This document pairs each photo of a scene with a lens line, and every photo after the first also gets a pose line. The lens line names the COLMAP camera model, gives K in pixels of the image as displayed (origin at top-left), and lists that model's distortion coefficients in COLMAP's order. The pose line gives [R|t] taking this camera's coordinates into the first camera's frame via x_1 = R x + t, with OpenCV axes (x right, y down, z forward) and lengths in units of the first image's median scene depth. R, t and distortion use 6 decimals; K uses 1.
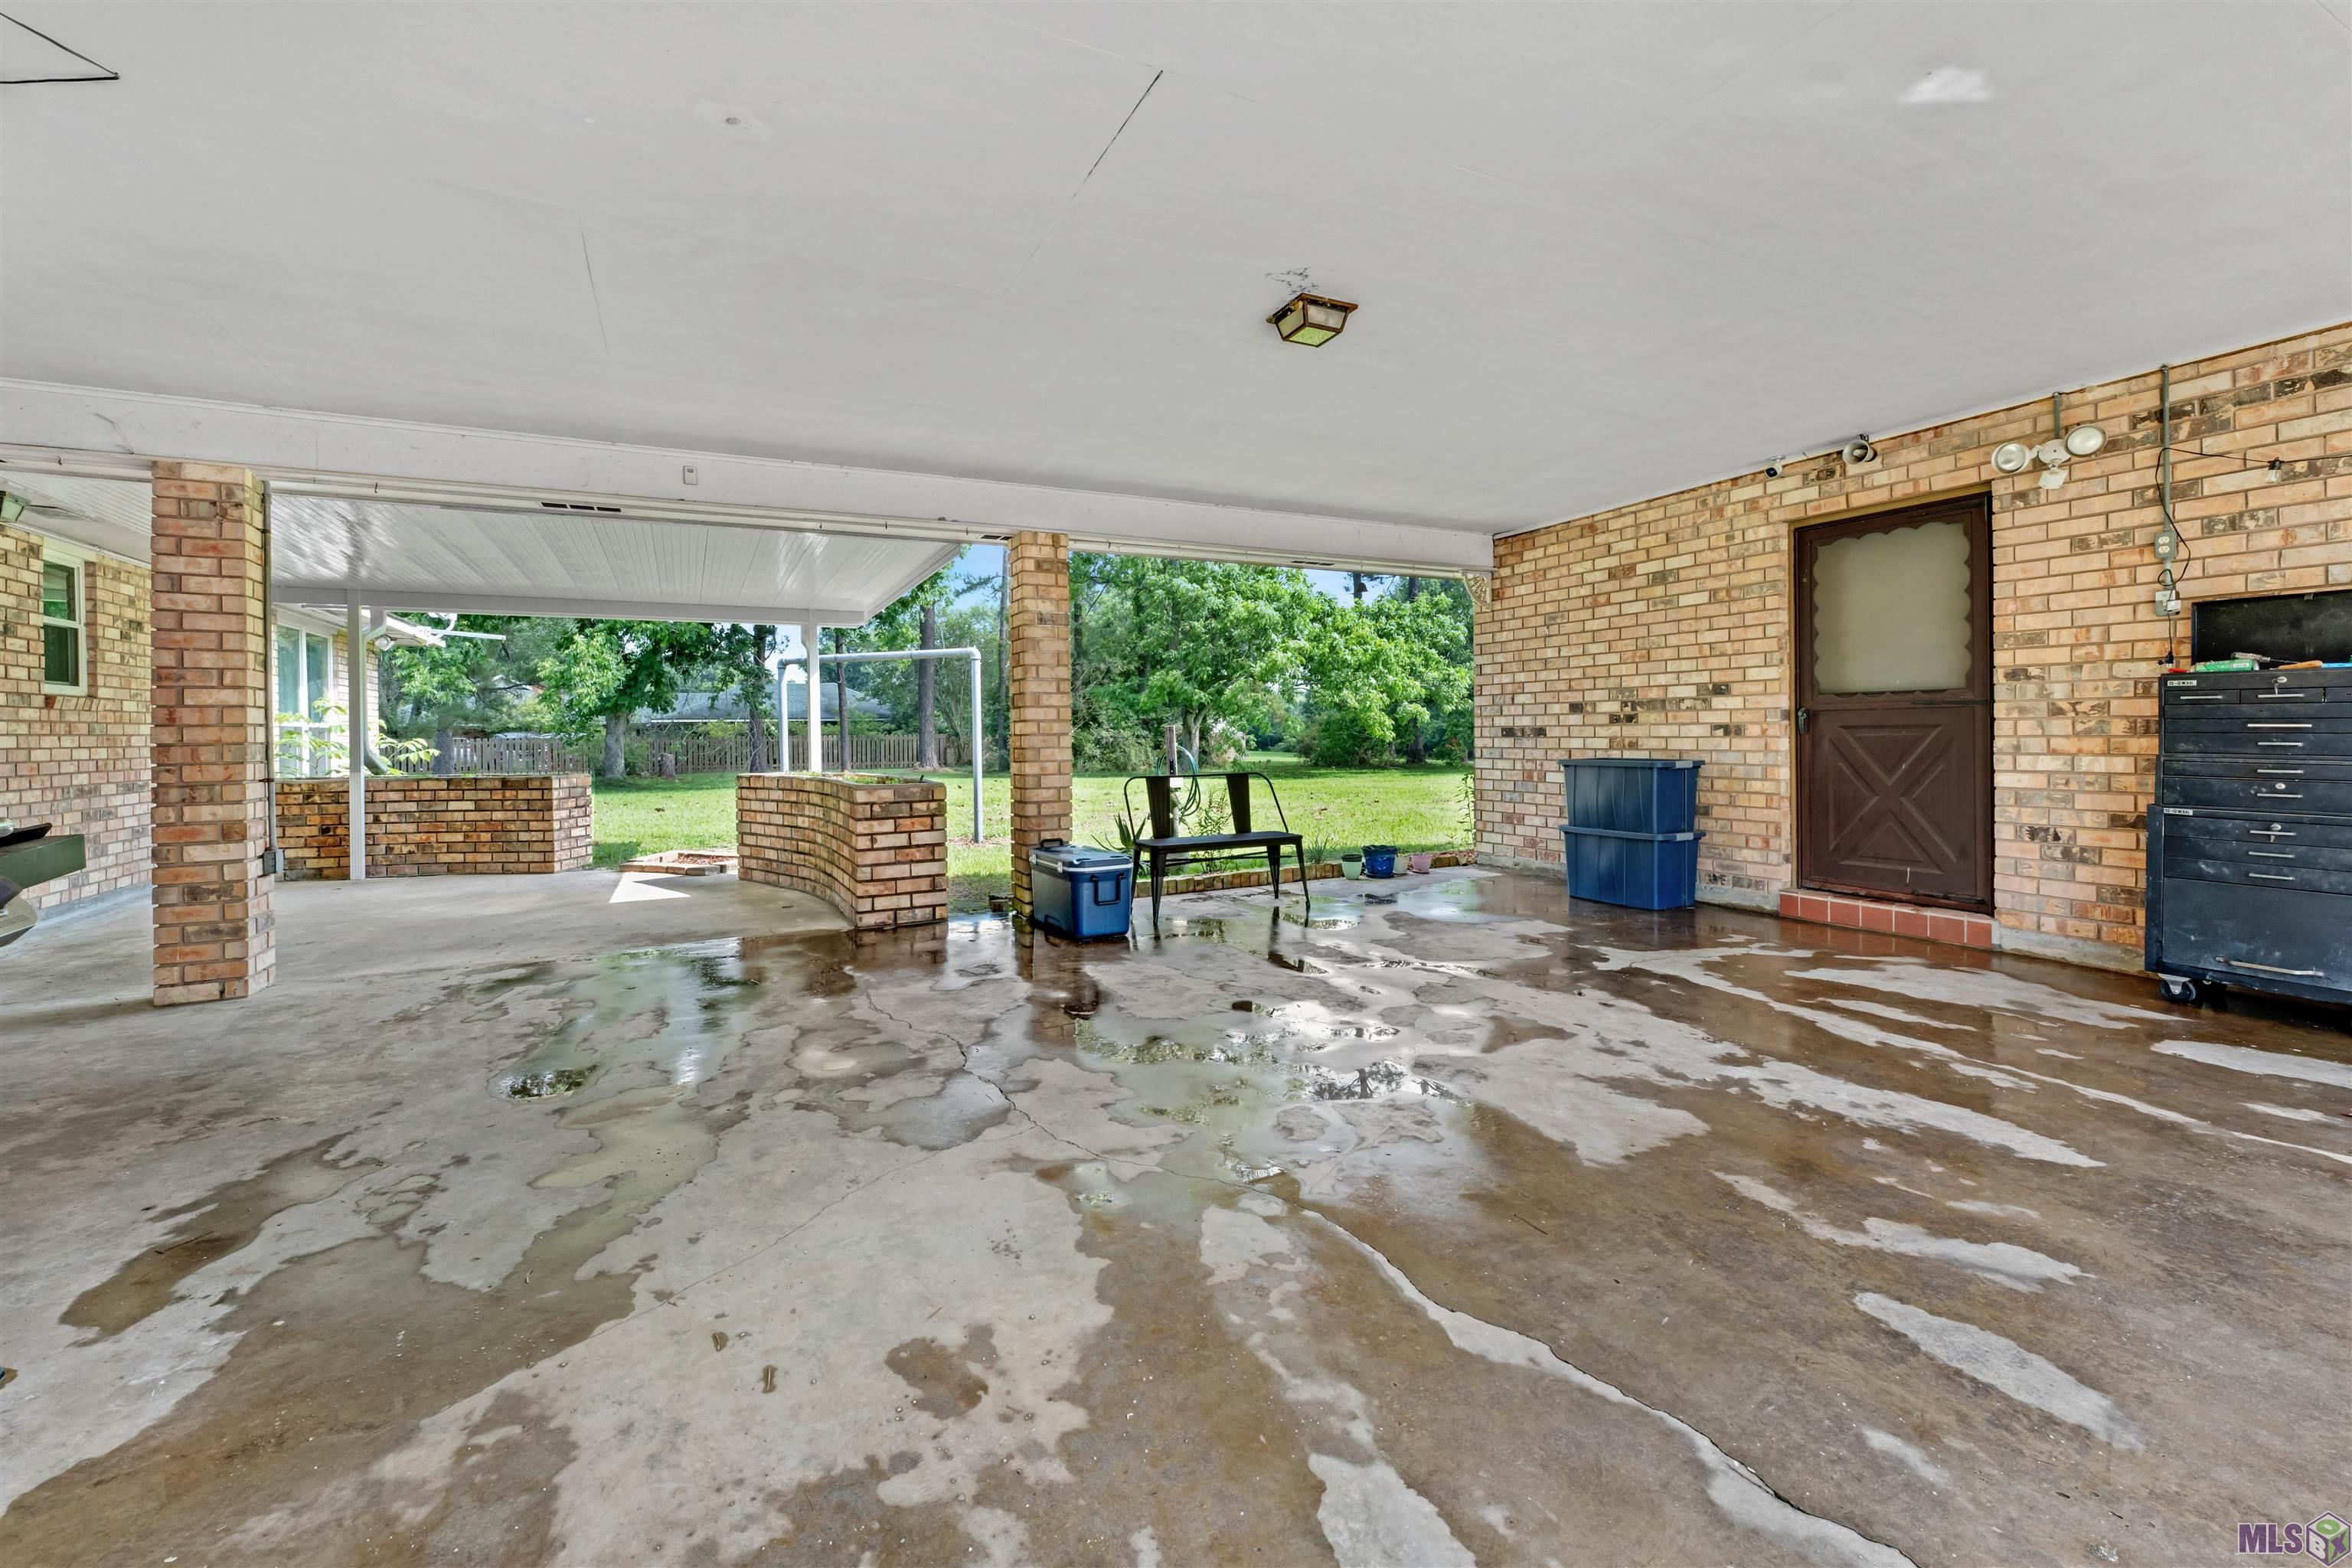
lens RADIAL K [[961.2, 0, 1190.3], [0, 961.2, 766.8], [0, 0, 1]] dist [0.004516, 0.001246]
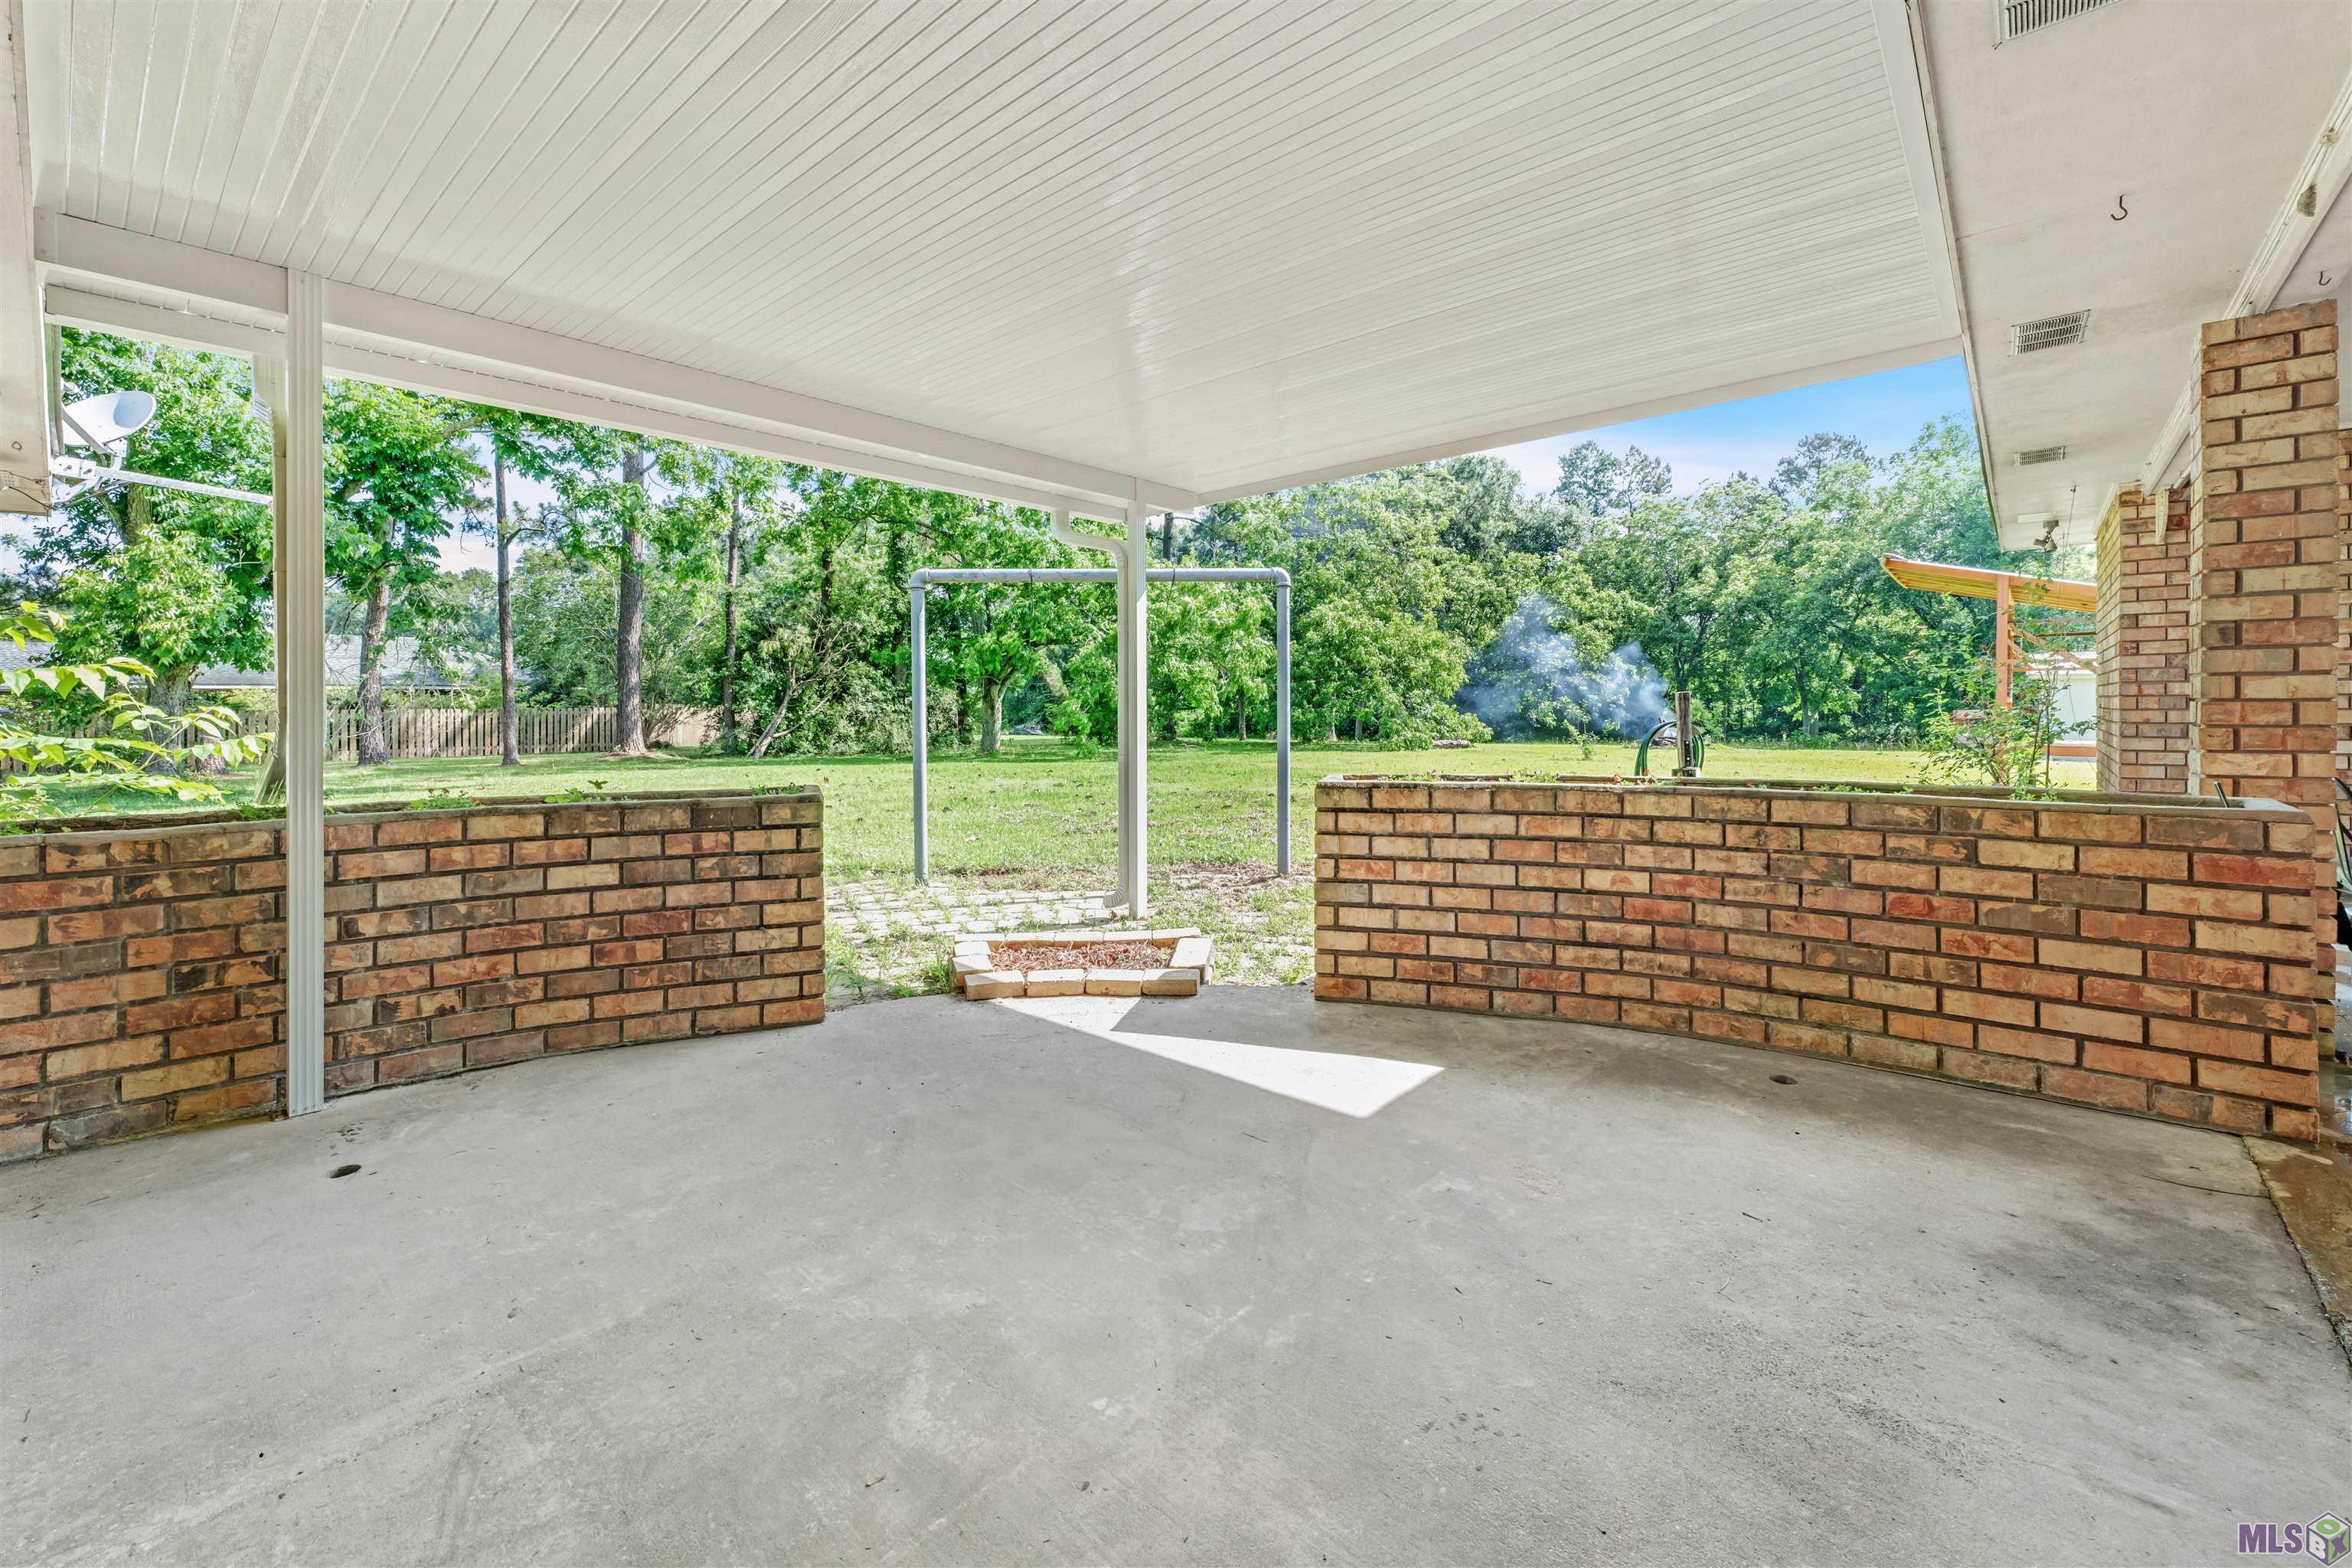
lens RADIAL K [[961.2, 0, 1083.1], [0, 961.2, 731.5], [0, 0, 1]] dist [0.004516, 0.001246]
pose [[0.931083, -0.004578, 0.364779, -0.709827], [0.008979, 0.999906, -0.010371, -0.012676], [-0.364698, 0.012932, 0.931036, 0.560944]]
